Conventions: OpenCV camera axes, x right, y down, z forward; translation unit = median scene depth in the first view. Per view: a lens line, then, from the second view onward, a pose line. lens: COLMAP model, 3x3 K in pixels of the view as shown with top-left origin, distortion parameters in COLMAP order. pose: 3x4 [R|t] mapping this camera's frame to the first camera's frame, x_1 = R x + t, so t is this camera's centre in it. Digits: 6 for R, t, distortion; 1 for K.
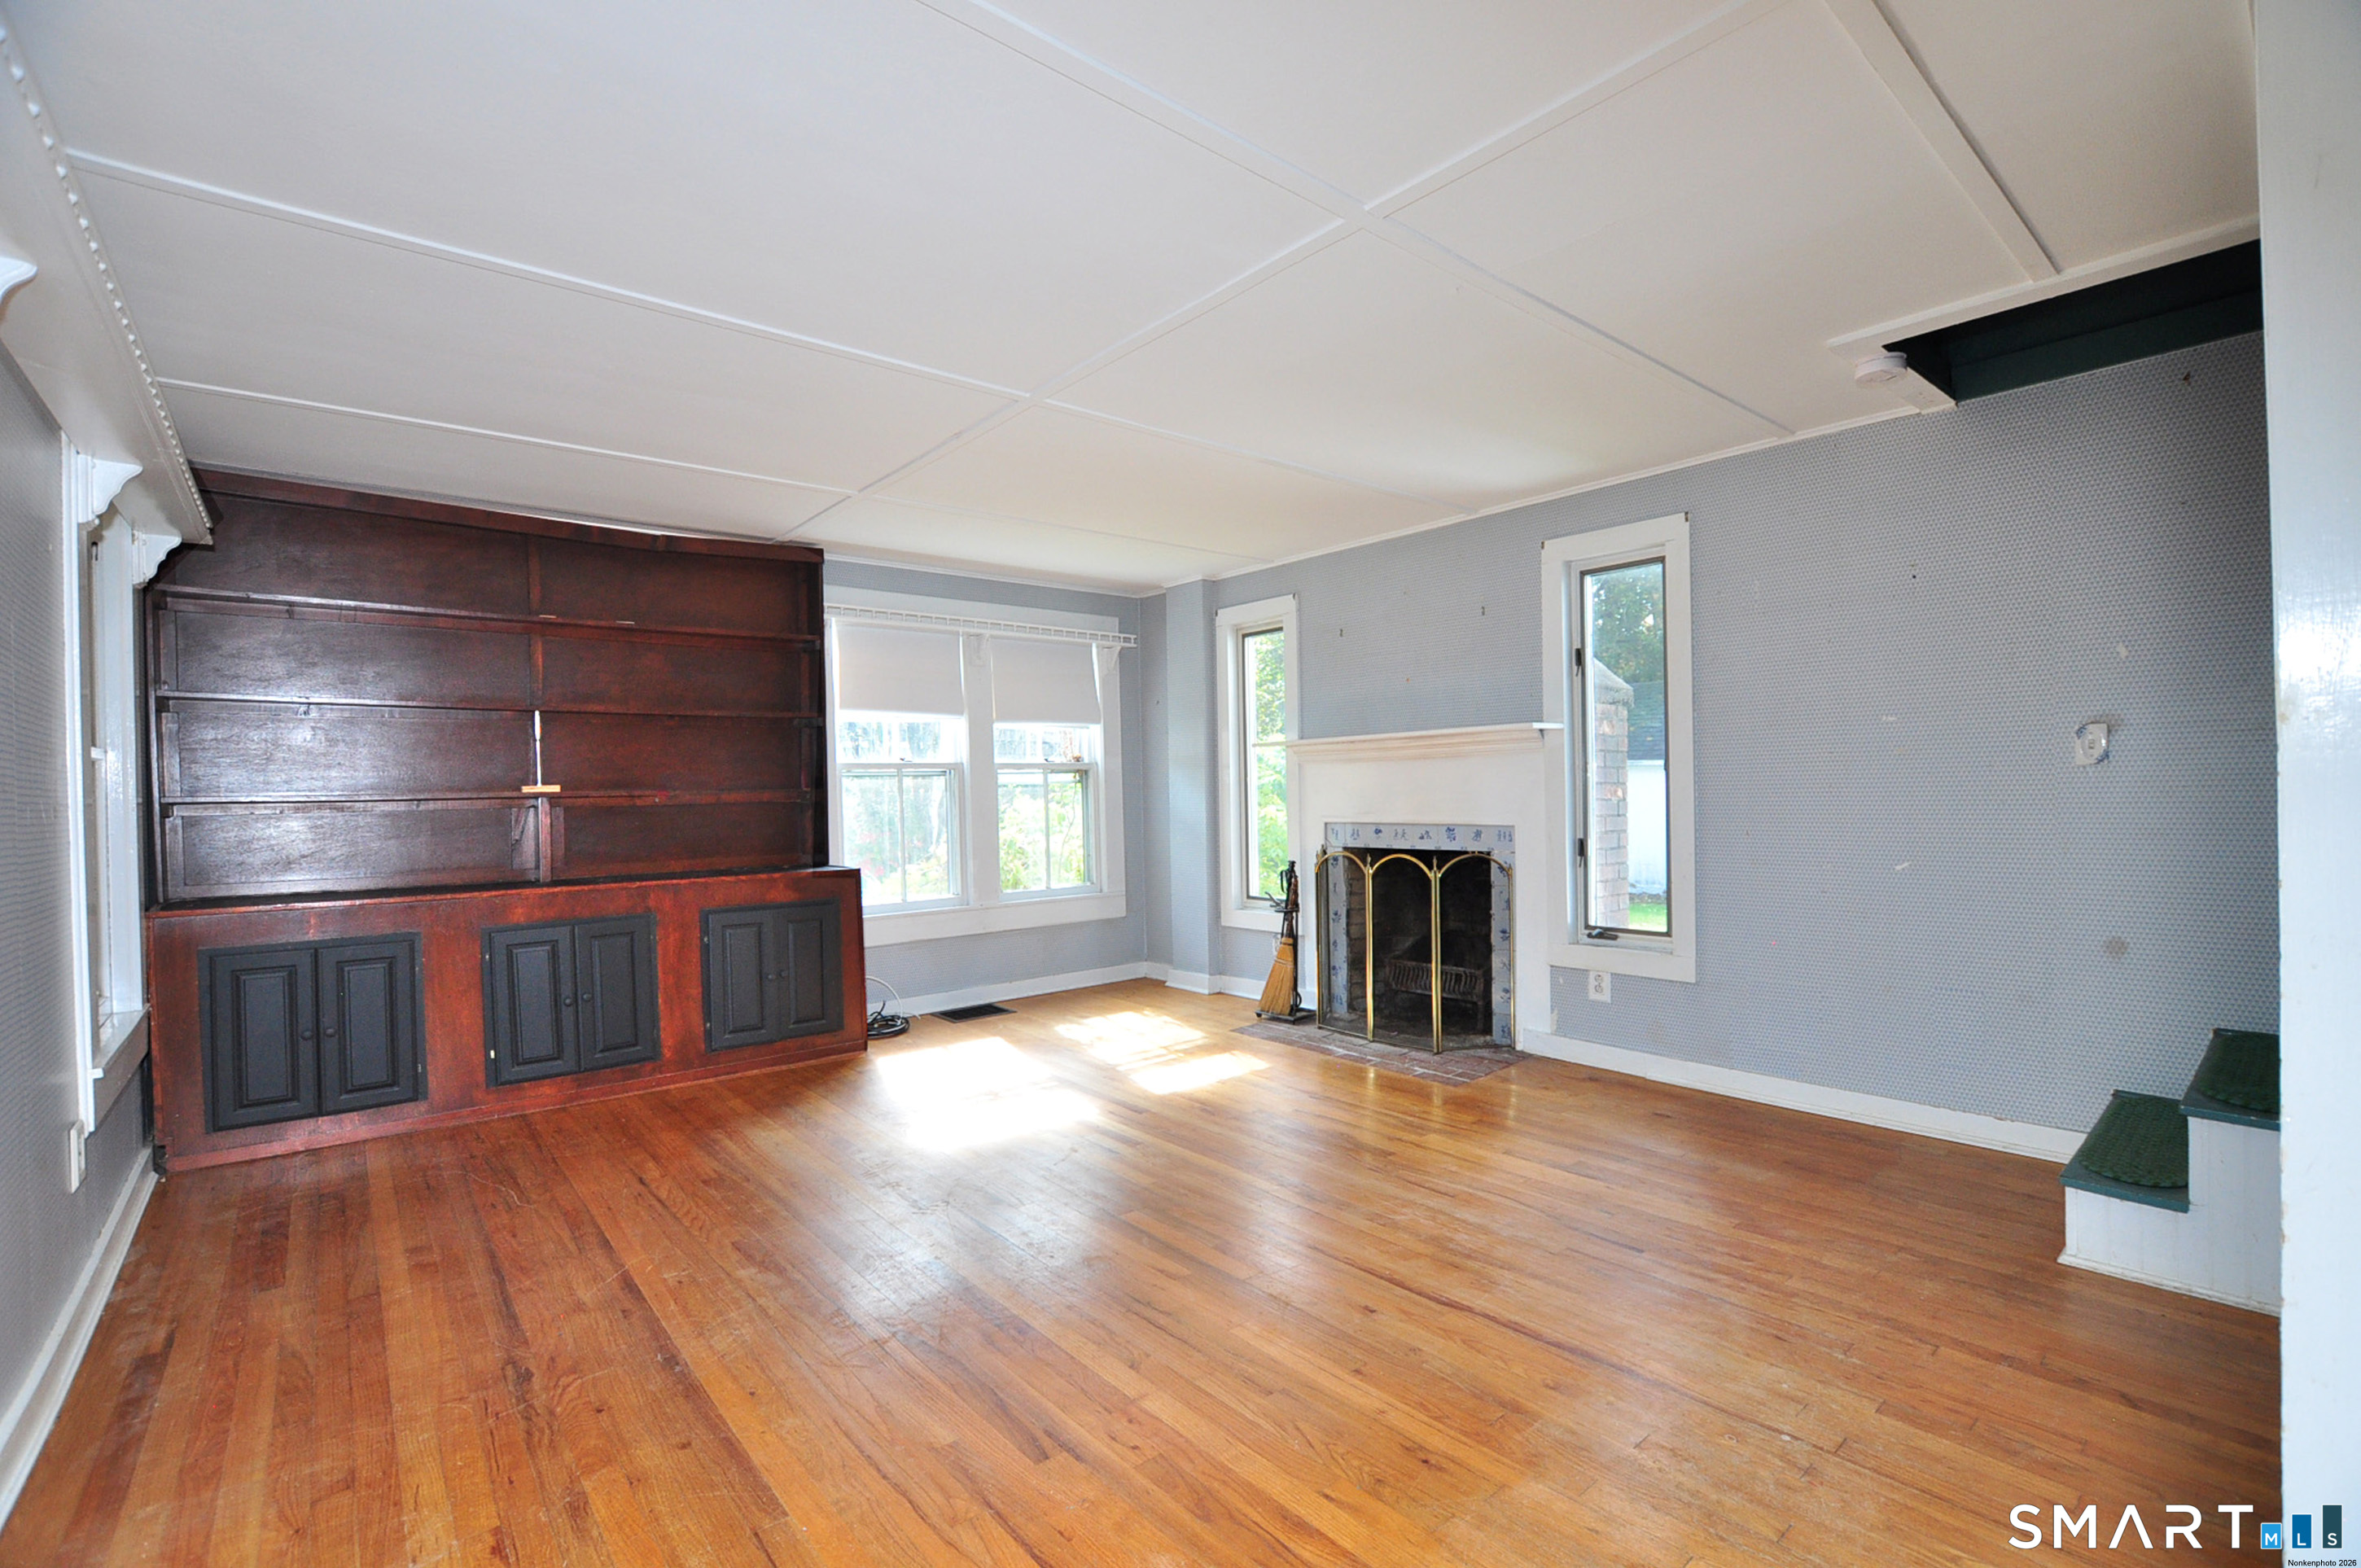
lens RADIAL K [[1035.7, 0, 1170.0], [0, 1035.7, 804.1], [0, 0, 1]] dist [-0.035992, 0.005507]
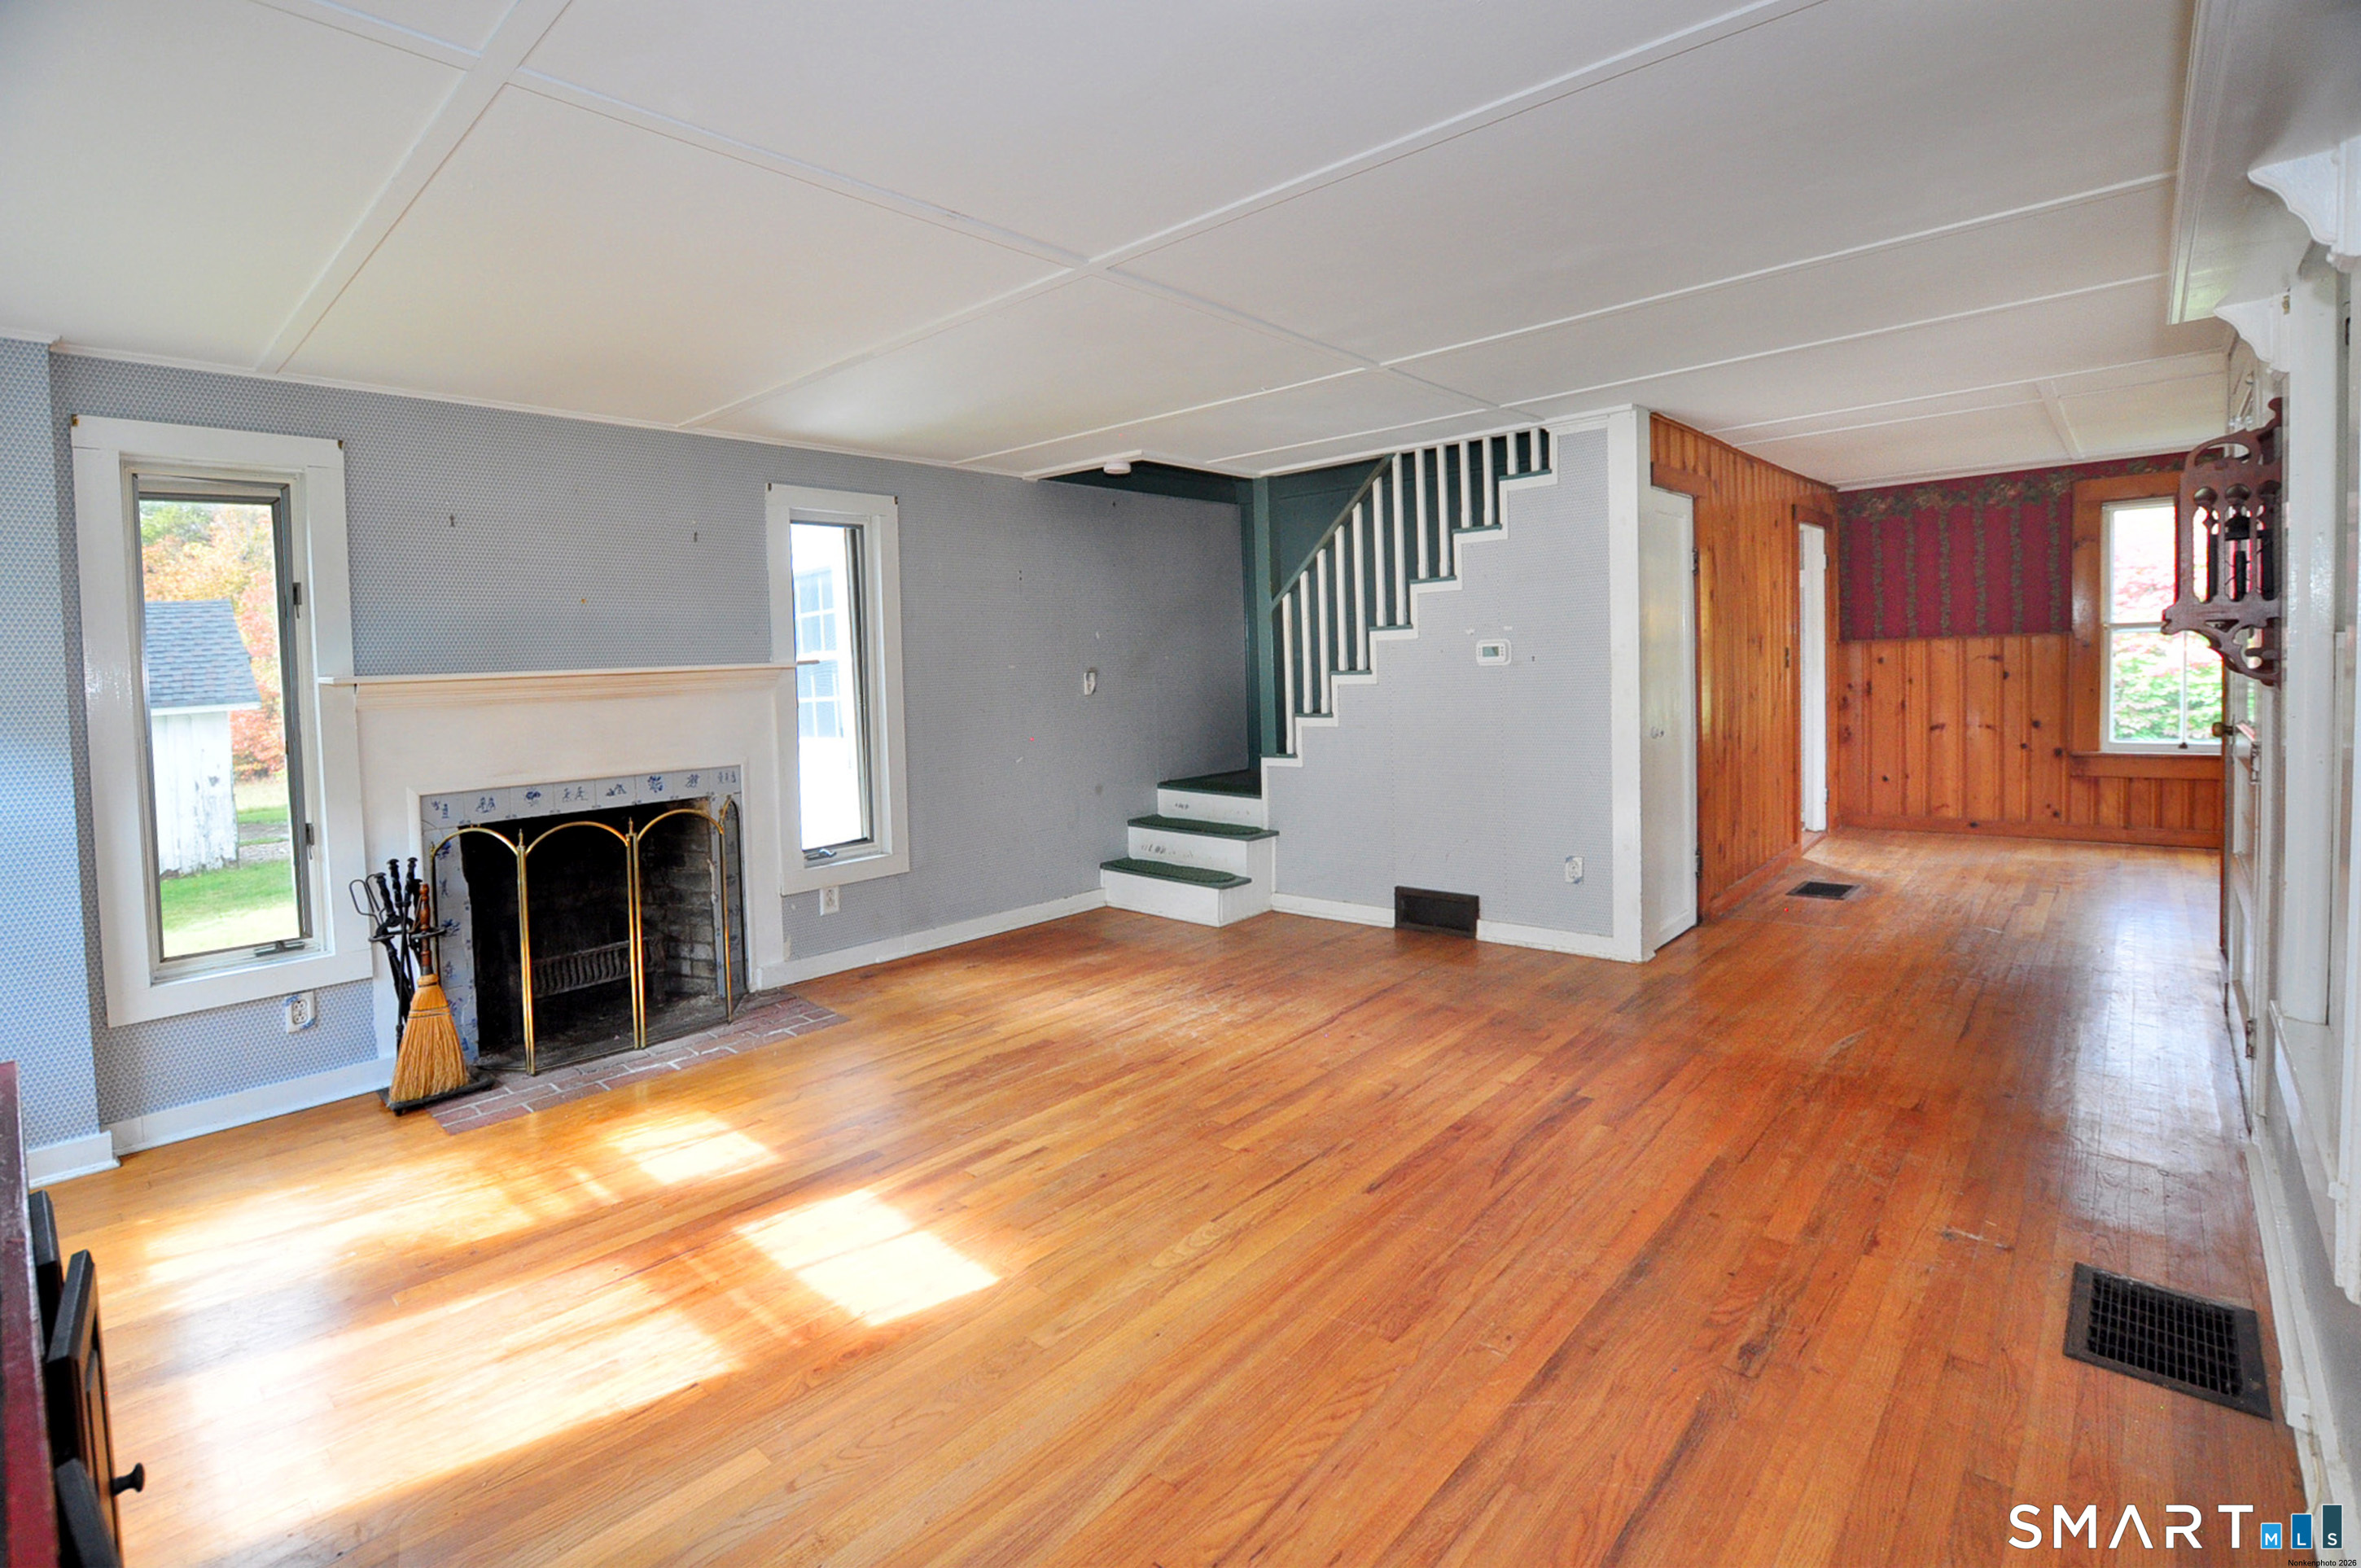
lens RADIAL K [[1035.7, 0, 1115.4], [0, 1035.7, 733.5], [0, 0, 1]] dist [-0.035992, 0.005507]
pose [[-0.084036, -0.043895, 0.995495, -1.033004], [0.053856, 0.997369, 0.048524, -0.057641], [-0.995006, 0.057691, -0.081451, 1.123150]]
